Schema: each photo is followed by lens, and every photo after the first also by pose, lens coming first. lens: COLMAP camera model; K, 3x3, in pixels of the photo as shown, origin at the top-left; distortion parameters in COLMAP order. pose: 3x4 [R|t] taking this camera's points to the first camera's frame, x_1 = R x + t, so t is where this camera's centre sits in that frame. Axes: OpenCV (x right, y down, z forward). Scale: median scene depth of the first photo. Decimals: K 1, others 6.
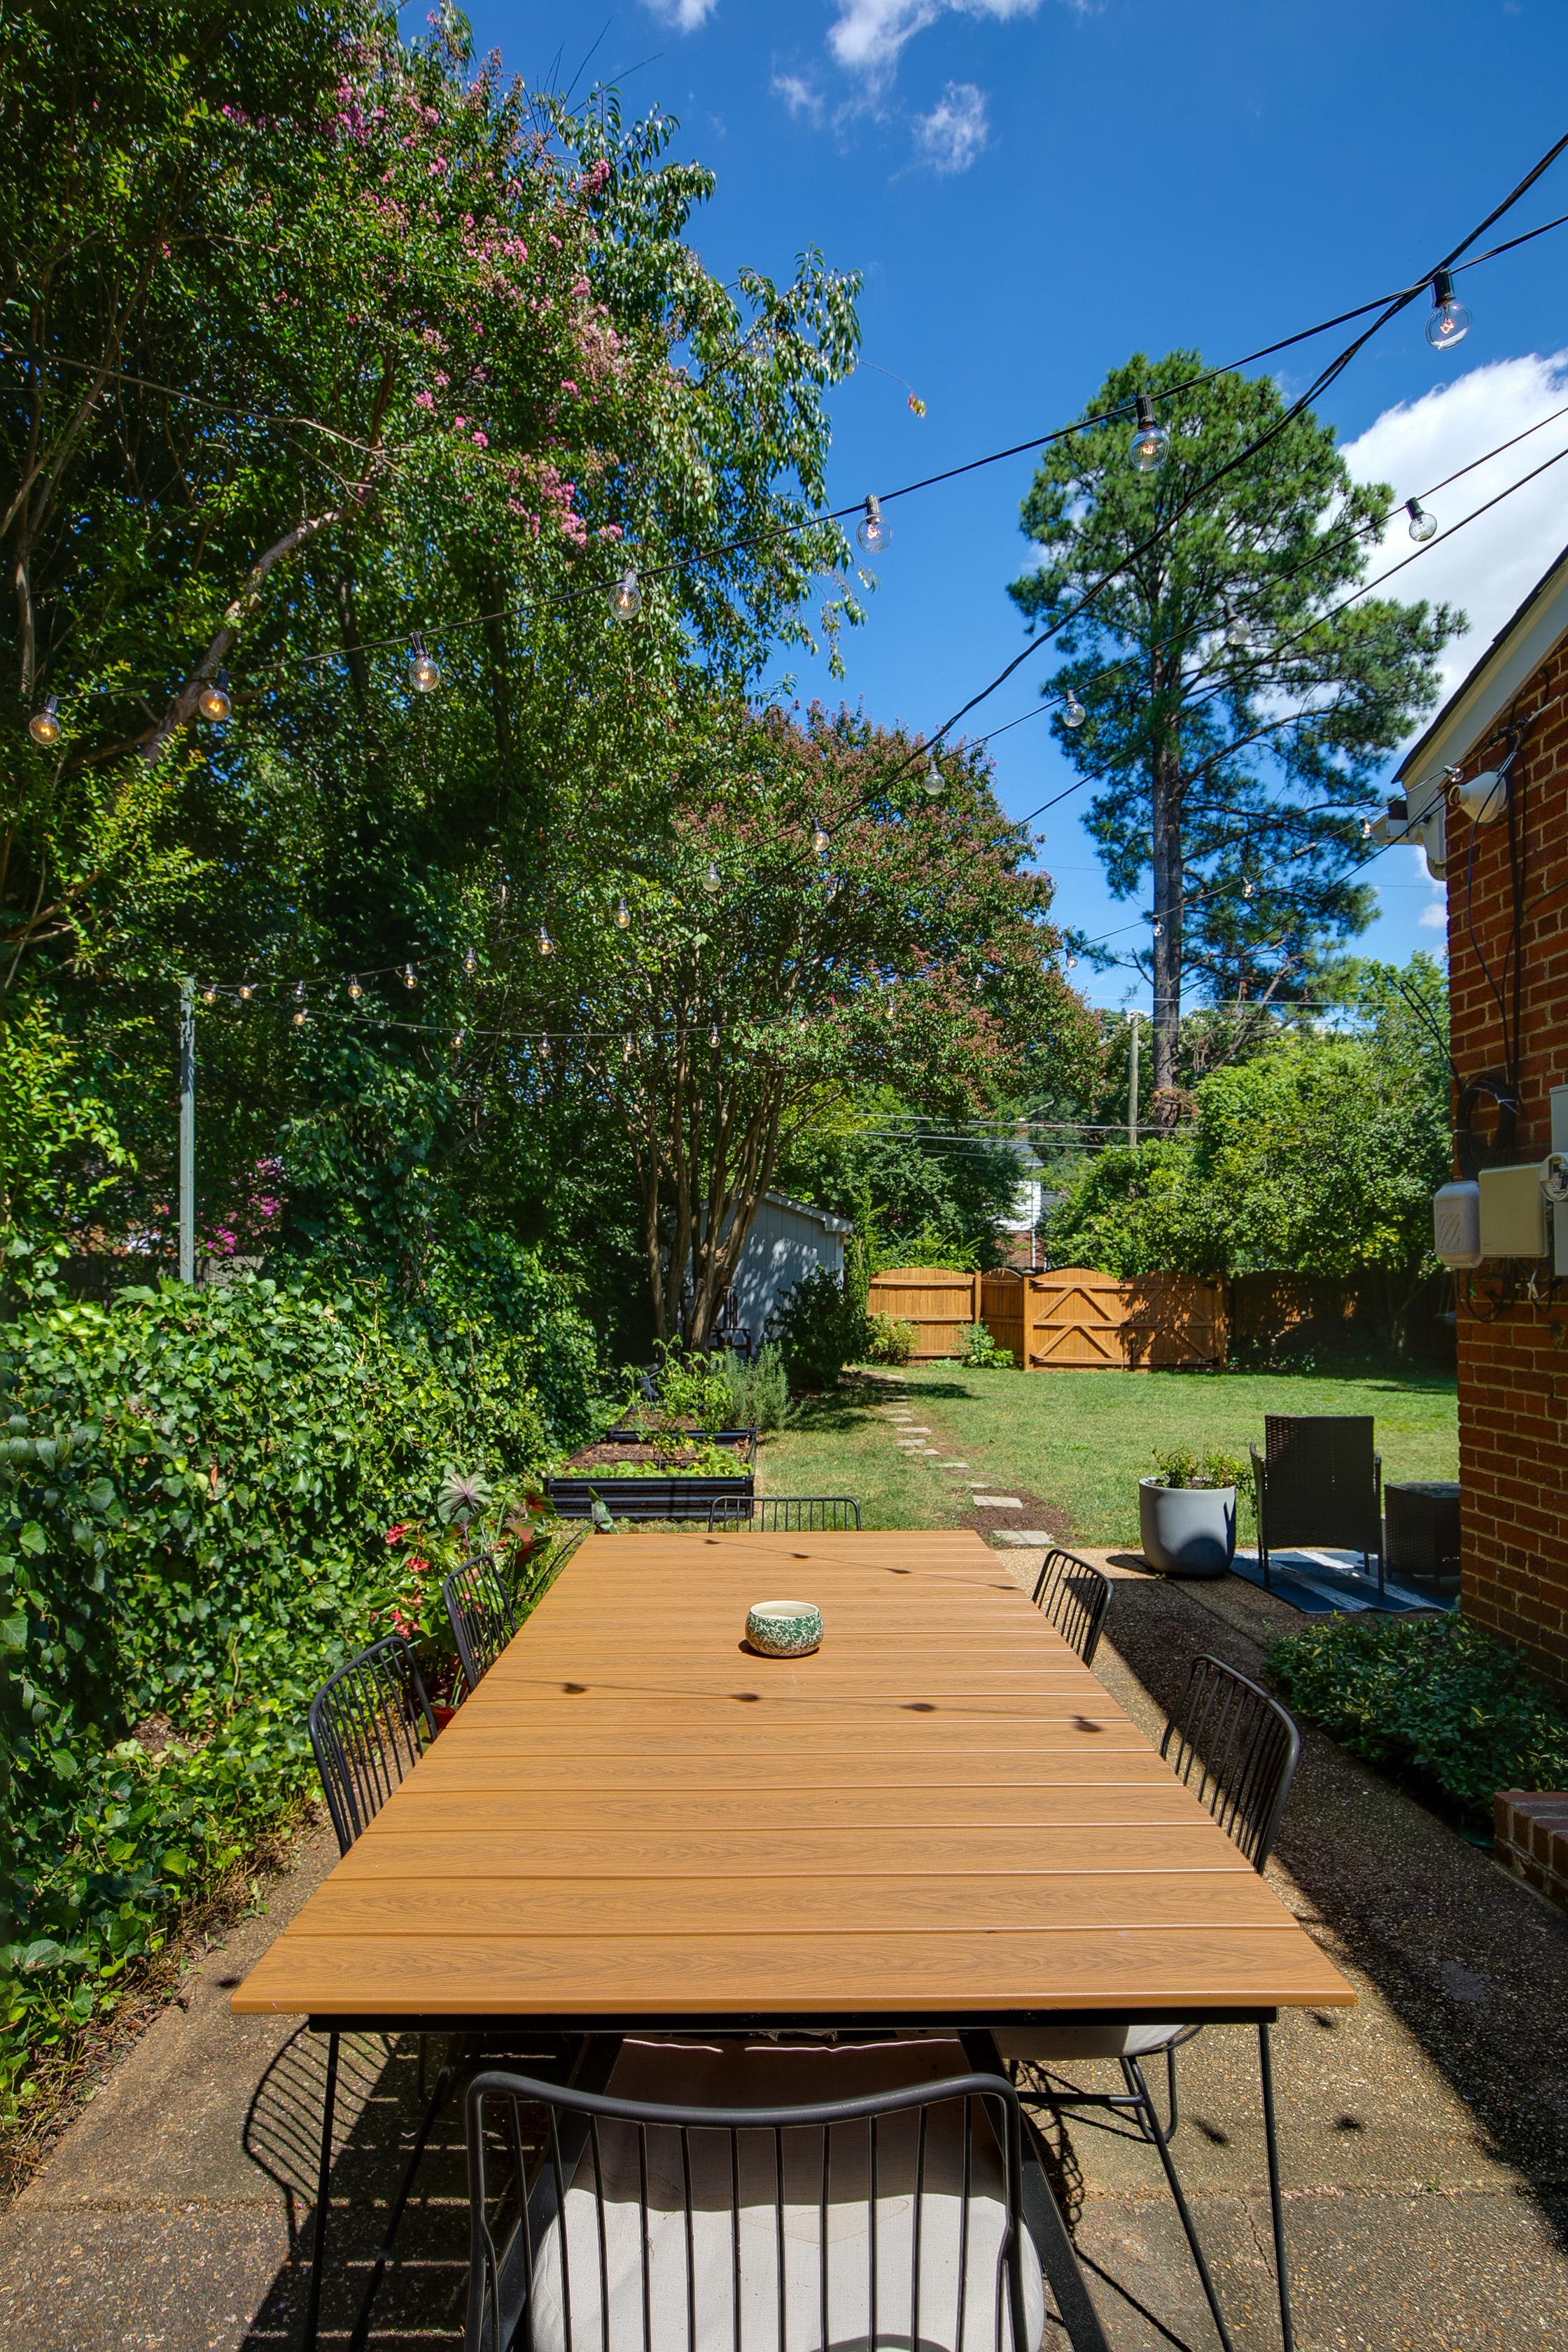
lens RADIAL K [[1247.6, 0, 774.5], [0, 1247.6, 1189.7], [0, 0, 1]] dist [-0.028455, 0.000814]
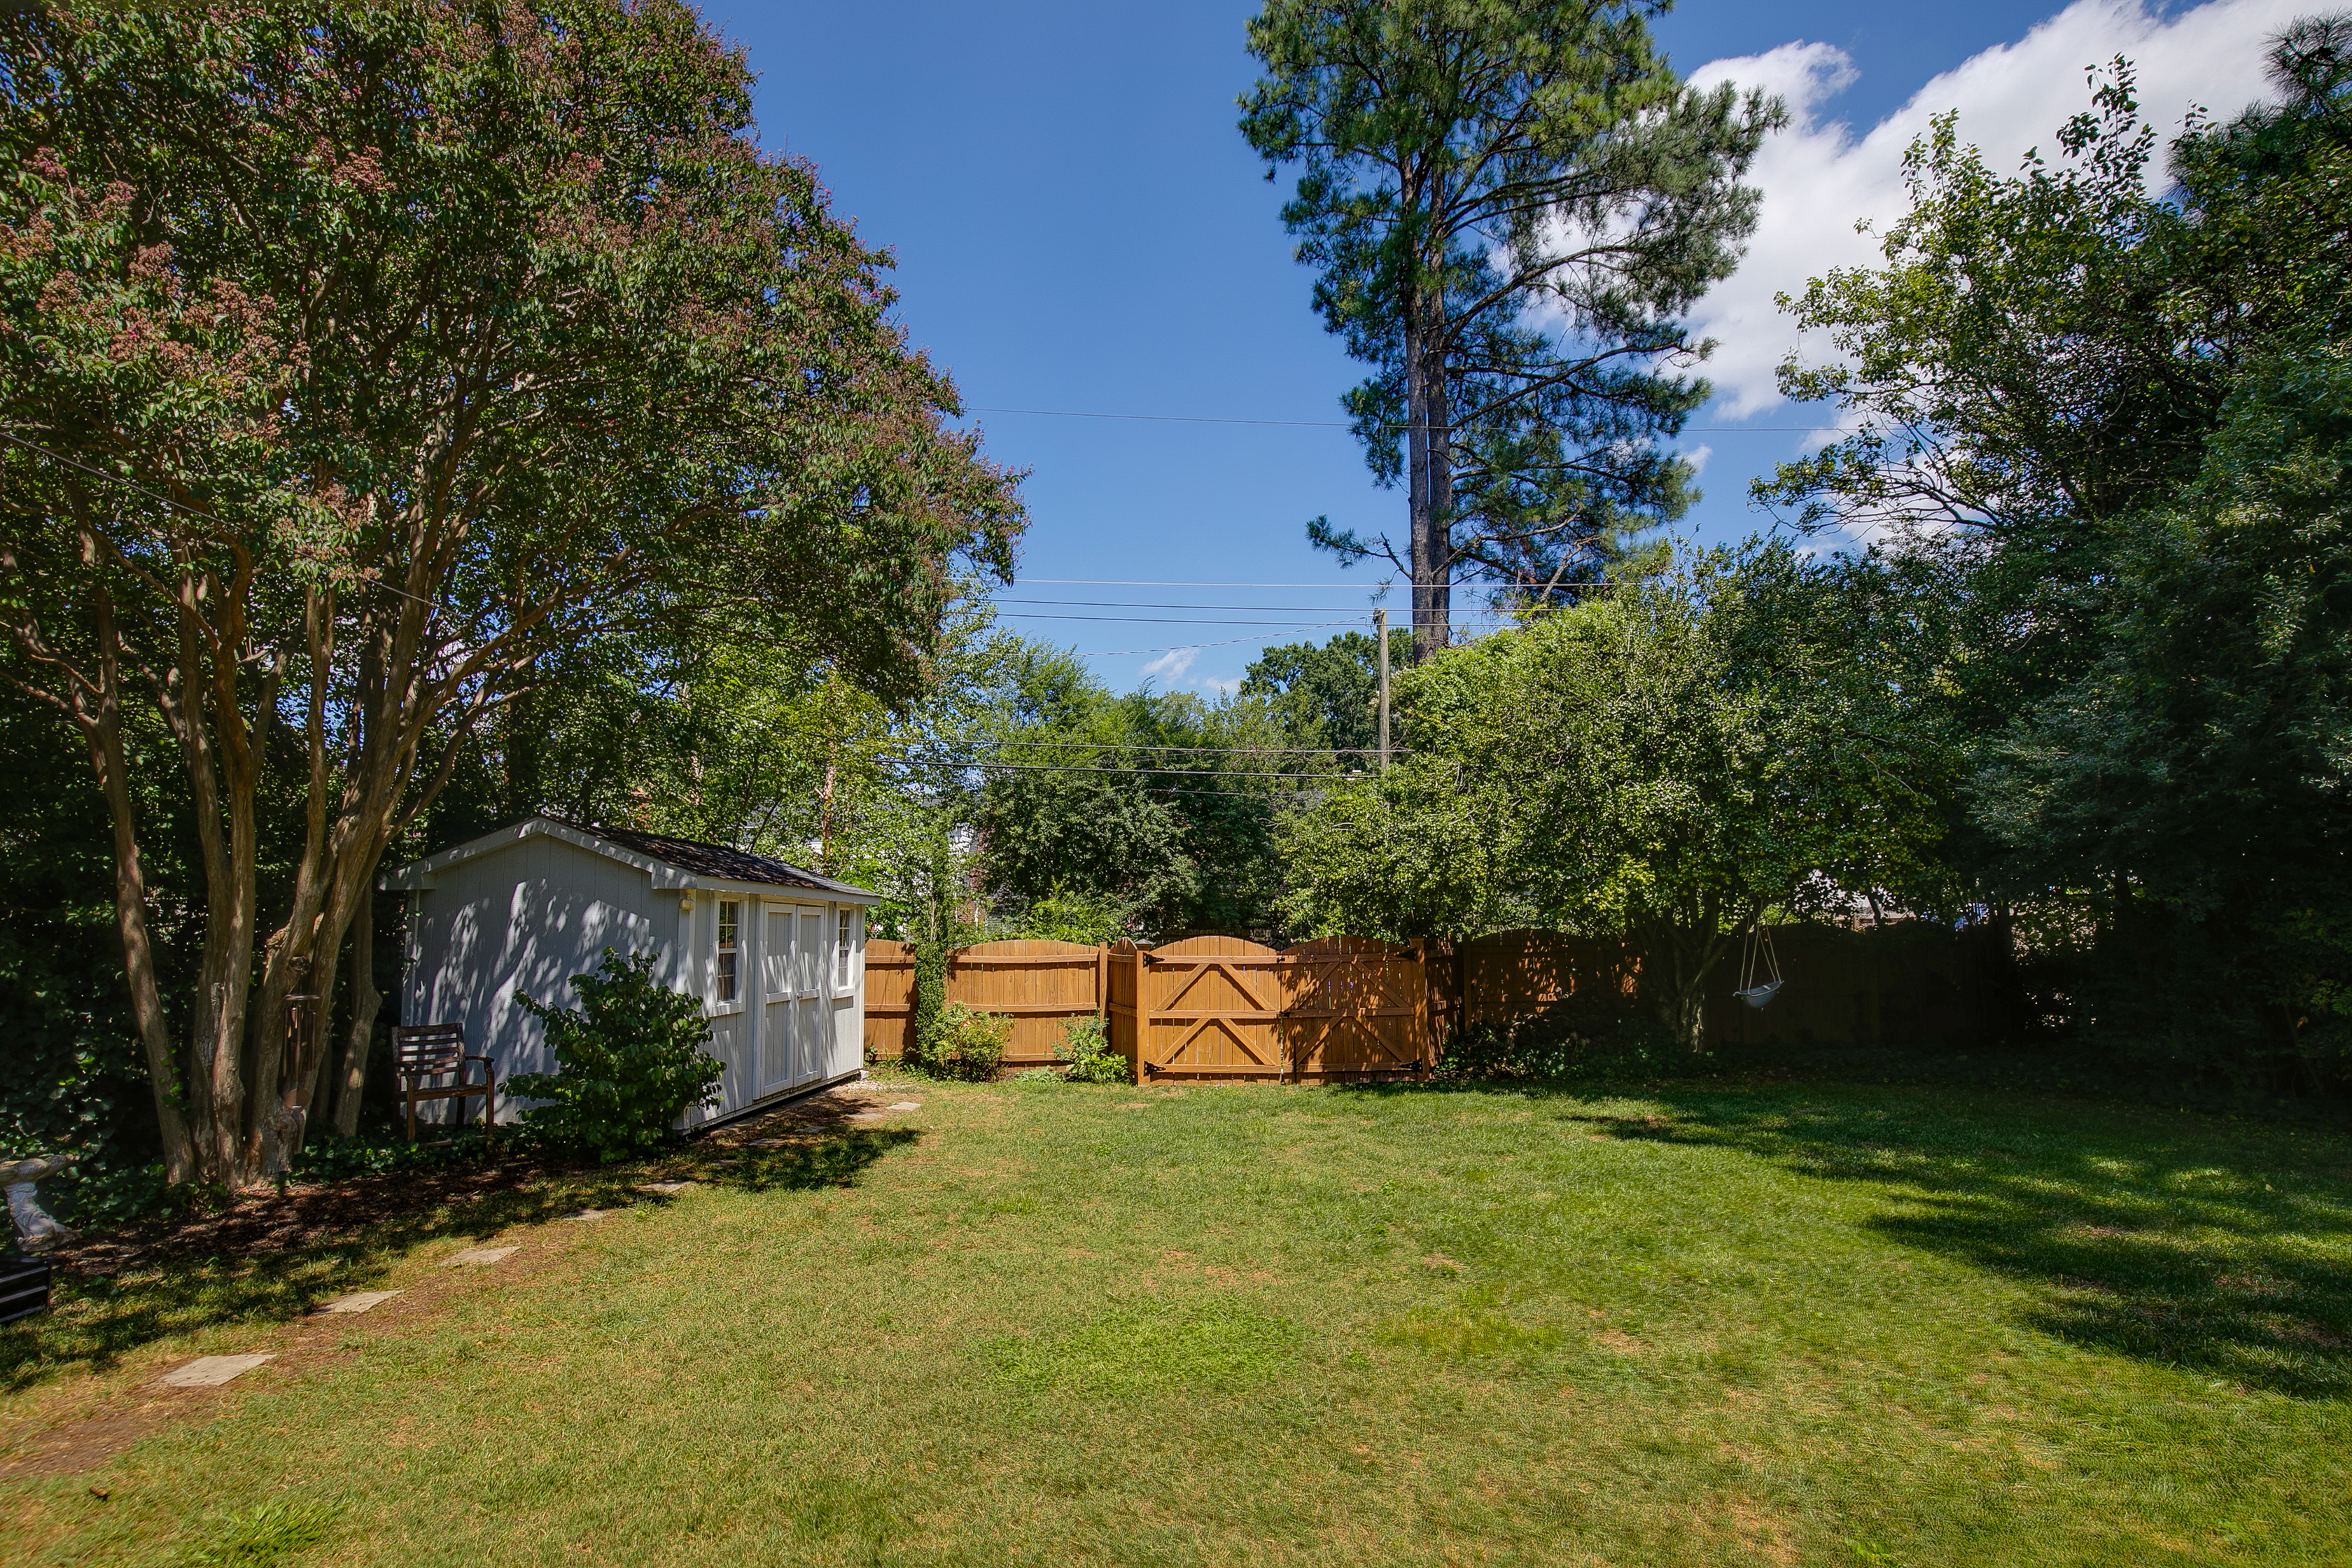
lens RADIAL K [[1095.5, 0, 1226.6], [0, 1095.5, 859.9], [0, 0, 1]] dist [-0.033332, 0.002518]
pose [[0.999436, -0.026371, -0.020784, 0.264771], [0.026302, 0.999648, -0.003546, 0.023761], [0.020870, 0.002998, 0.999778, 0.392193]]
